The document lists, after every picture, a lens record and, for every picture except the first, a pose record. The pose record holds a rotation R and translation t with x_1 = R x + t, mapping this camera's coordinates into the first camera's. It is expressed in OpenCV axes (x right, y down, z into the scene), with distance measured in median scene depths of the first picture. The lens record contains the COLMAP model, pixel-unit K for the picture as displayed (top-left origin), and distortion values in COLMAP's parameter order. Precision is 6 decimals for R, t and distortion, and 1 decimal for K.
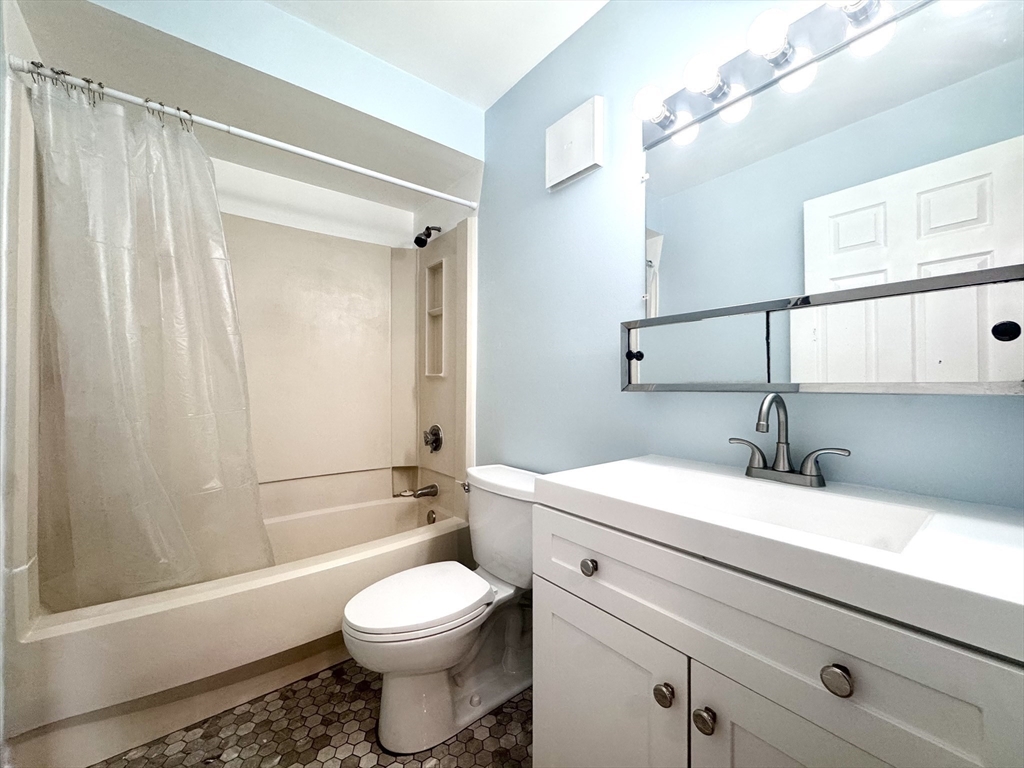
lens RADIAL K [[415.8, 0, 504.0], [0, 415.8, 387.0], [0, 0, 1]] dist [0.002657, -0.000619]
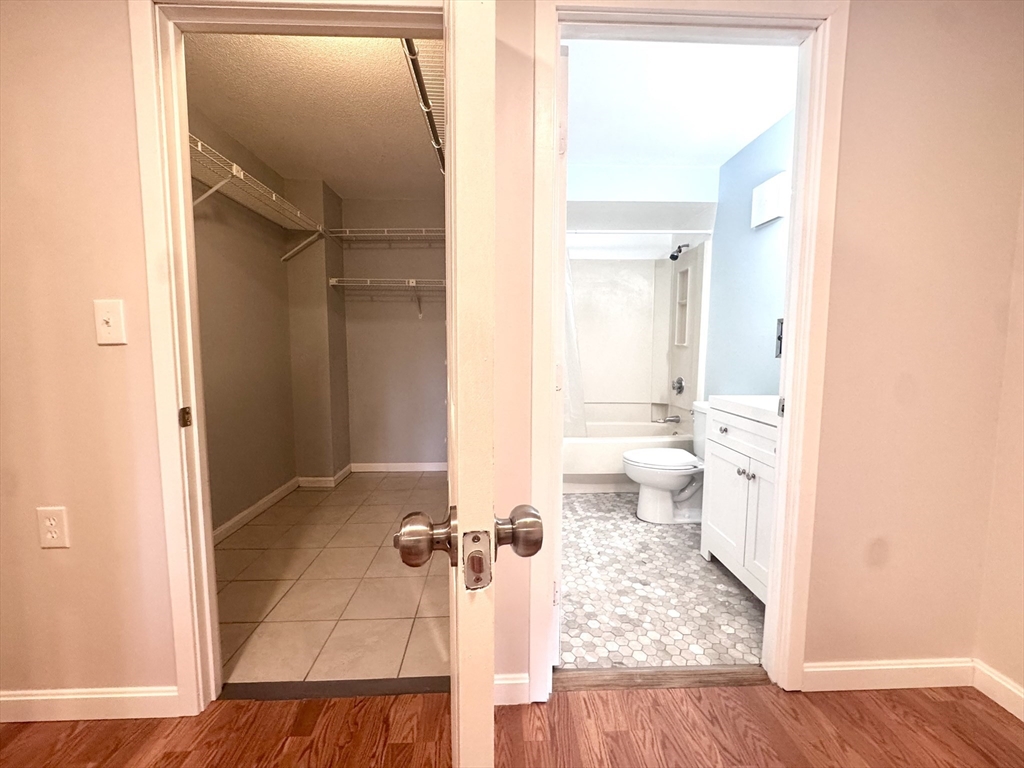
lens RADIAL K [[415.8, 0, 516.6], [0, 415.8, 384.2], [0, 0, 1]] dist [0.002657, -0.000619]
pose [[0.821868, 0.050943, -0.567396, 0.323264], [-0.001457, 0.996178, 0.087332, -0.023338], [0.569676, -0.070949, 0.818801, -0.921398]]
